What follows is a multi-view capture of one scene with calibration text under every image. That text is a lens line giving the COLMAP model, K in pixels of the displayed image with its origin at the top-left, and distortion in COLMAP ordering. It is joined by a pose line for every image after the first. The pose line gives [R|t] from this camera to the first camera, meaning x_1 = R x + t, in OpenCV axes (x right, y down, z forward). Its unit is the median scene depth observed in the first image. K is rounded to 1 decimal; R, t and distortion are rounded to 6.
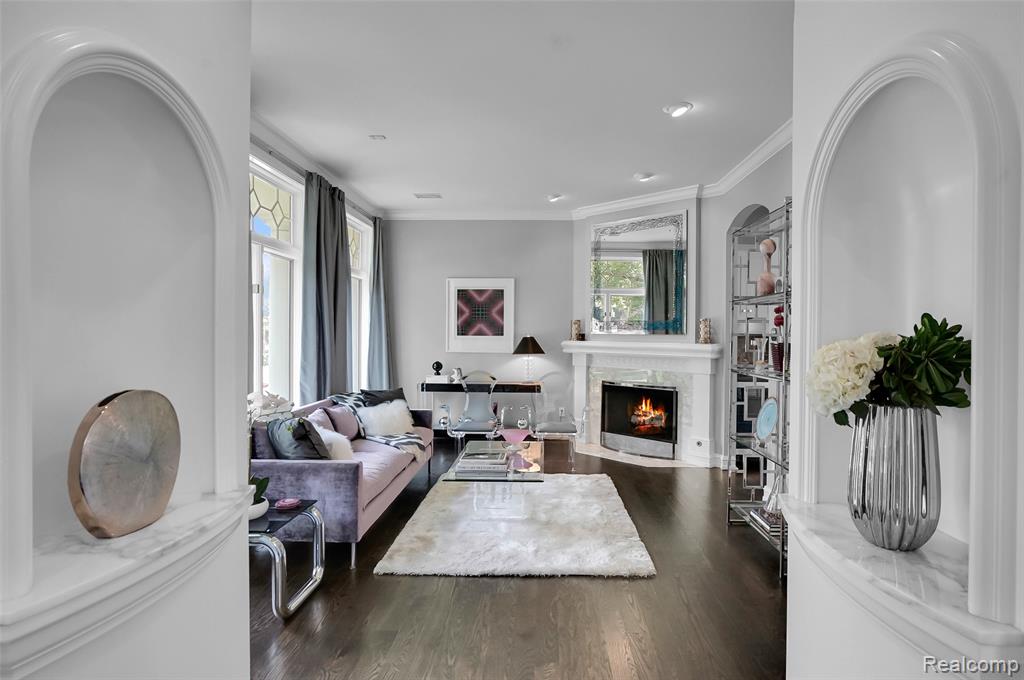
lens RADIAL K [[526.0, 0, 536.4], [0, 526.0, 351.0], [0, 0, 1]] dist [-0.001374, -0.000112]
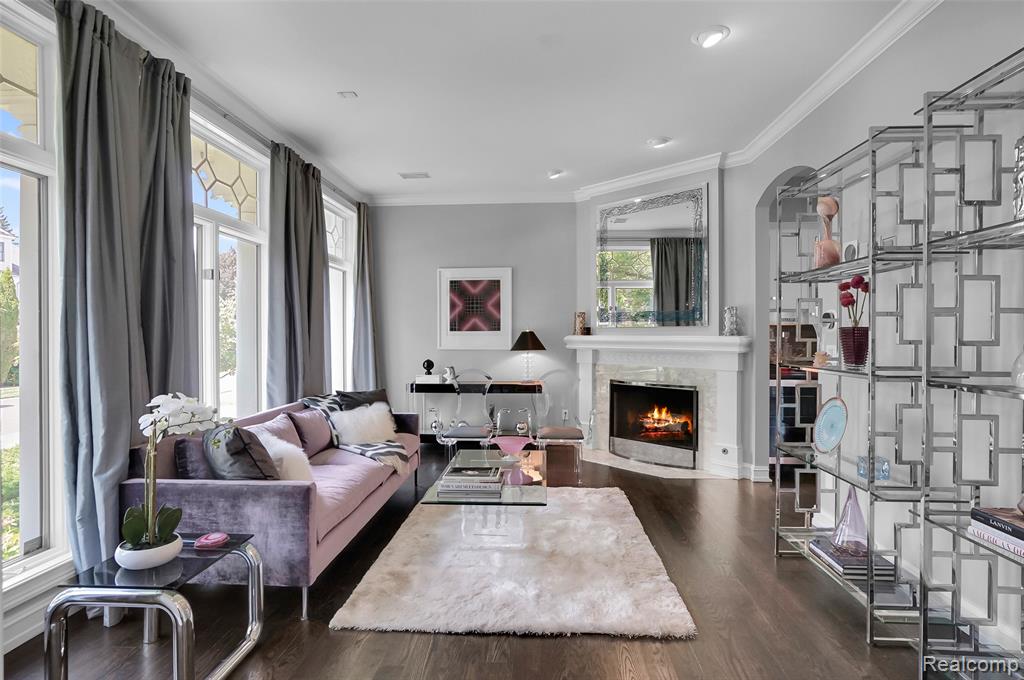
lens RADIAL K [[521.9, 0, 512.0], [0, 521.9, 340.0], [0, 0, 1]] dist [-0.004046, -0.000429]
pose [[0.998799, -0.009618, -0.048046, 0.001160], [0.008564, 0.999720, -0.022080, 0.009775], [0.048245, 0.021642, 0.998601, 0.136448]]
